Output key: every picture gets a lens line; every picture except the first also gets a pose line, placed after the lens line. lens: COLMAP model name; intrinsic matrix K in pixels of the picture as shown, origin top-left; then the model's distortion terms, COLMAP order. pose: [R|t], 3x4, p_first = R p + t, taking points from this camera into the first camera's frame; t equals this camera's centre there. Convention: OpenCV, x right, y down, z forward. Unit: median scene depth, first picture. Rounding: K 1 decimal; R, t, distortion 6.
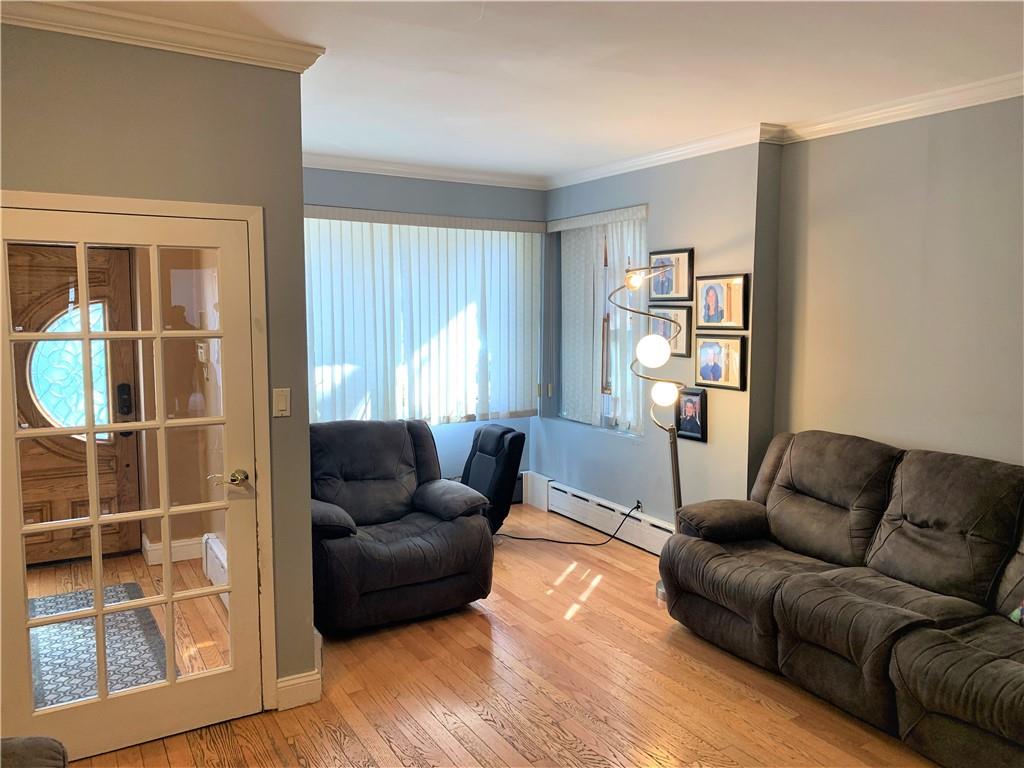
lens RADIAL K [[792.9, 0, 509.8], [0, 792.9, 379.4], [0, 0, 1]] dist [0.011142, -0.006721]
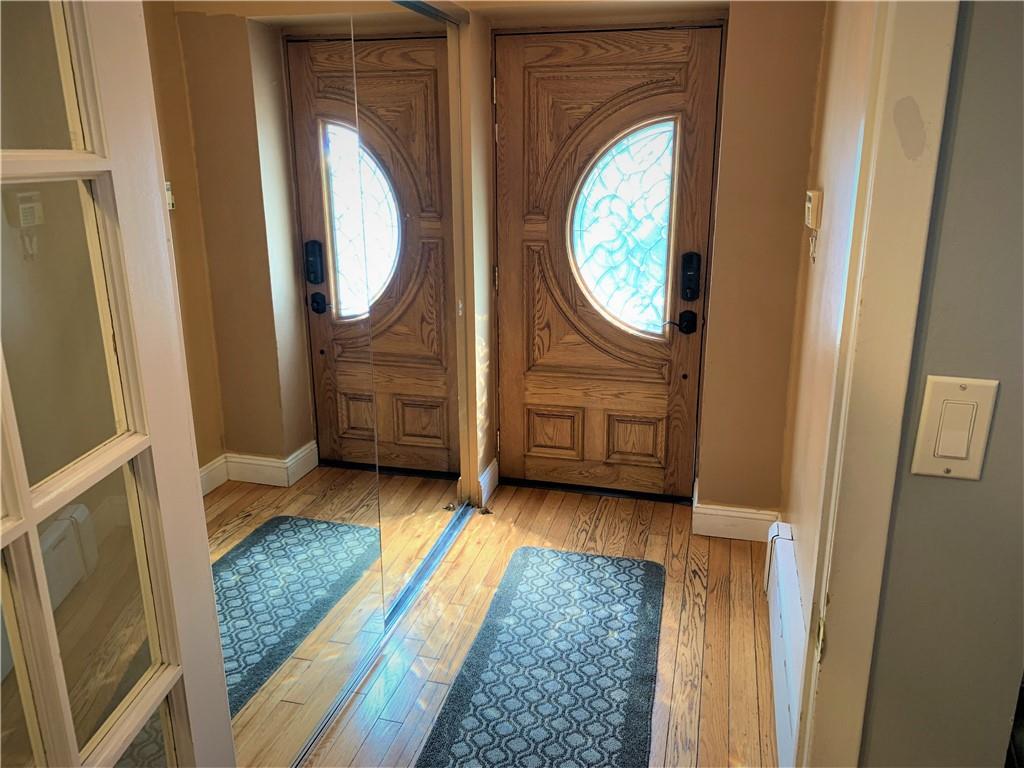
lens RADIAL K [[792.9, 0, 512.0], [0, 792.9, 378.7], [0, 0, 1]] dist [0.011142, -0.006721]
pose [[0.706963, 0.191460, -0.680842, -0.135152], [-0.056905, 0.974938, 0.215075, -0.025018], [0.704957, -0.113306, 0.700140, 0.446293]]
